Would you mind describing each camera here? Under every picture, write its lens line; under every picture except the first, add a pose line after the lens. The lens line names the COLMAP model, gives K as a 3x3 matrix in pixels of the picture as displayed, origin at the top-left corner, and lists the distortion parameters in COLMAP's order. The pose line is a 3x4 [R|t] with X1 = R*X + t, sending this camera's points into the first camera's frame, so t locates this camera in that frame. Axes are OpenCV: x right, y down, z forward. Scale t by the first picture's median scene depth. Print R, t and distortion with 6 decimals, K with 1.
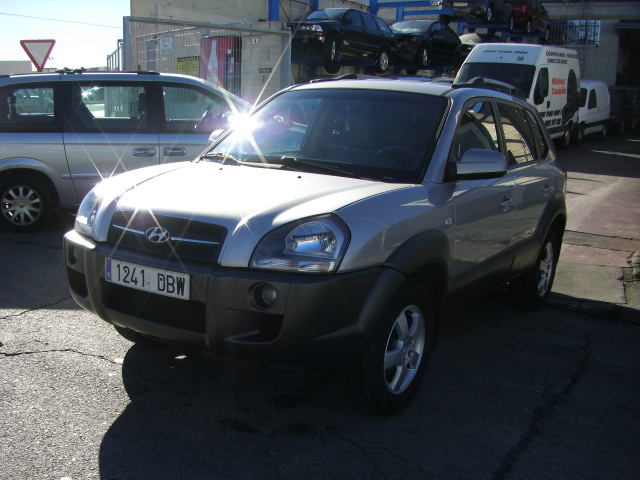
lens RADIAL K [[742.4, 0, 323.2], [0, 742.4, 246.5], [0, 0, 1]] dist [-0.155528, 0.000000]
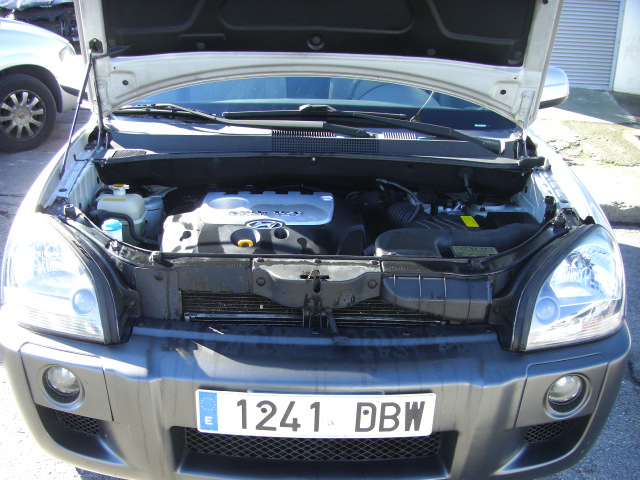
lens RADIAL K [[742.4, 0, 317.3], [0, 742.4, 244.7], [0, 0, 1]] dist [-0.155528, 0.000000]
pose [[0.844648, -0.213597, 0.490863, -0.460965], [0.117540, 0.968571, 0.219215, -0.178080], [-0.522259, -0.127463, 0.843207, 0.588733]]
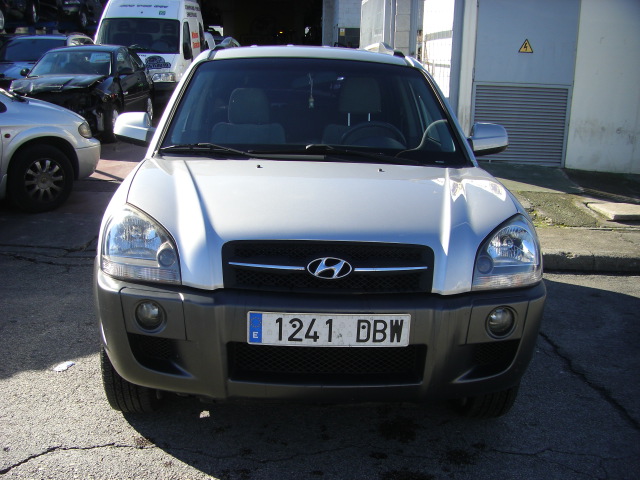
lens RADIAL K [[742.4, 0, 315.0], [0, 742.4, 242.5], [0, 0, 1]] dist [-0.155528, 0.000000]
pose [[0.827519, -0.144069, 0.542638, -0.639279], [0.112386, 0.989460, 0.091312, -0.111519], [-0.550074, -0.014577, 0.834989, 0.391231]]
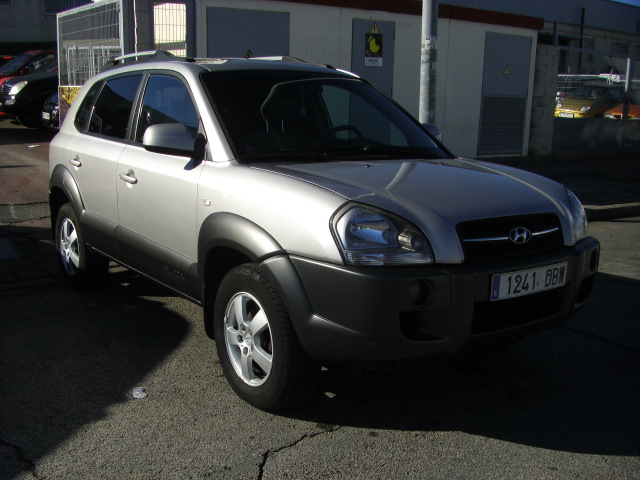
lens RADIAL K [[742.4, 0, 322.5], [0, 742.4, 244.6], [0, 0, 1]] dist [-0.155528, 0.000000]
pose [[0.351702, -0.214635, 0.911174, -1.212689], [0.156801, 0.973115, 0.168702, -0.210754], [-0.922886, 0.083540, 0.375902, 0.882432]]
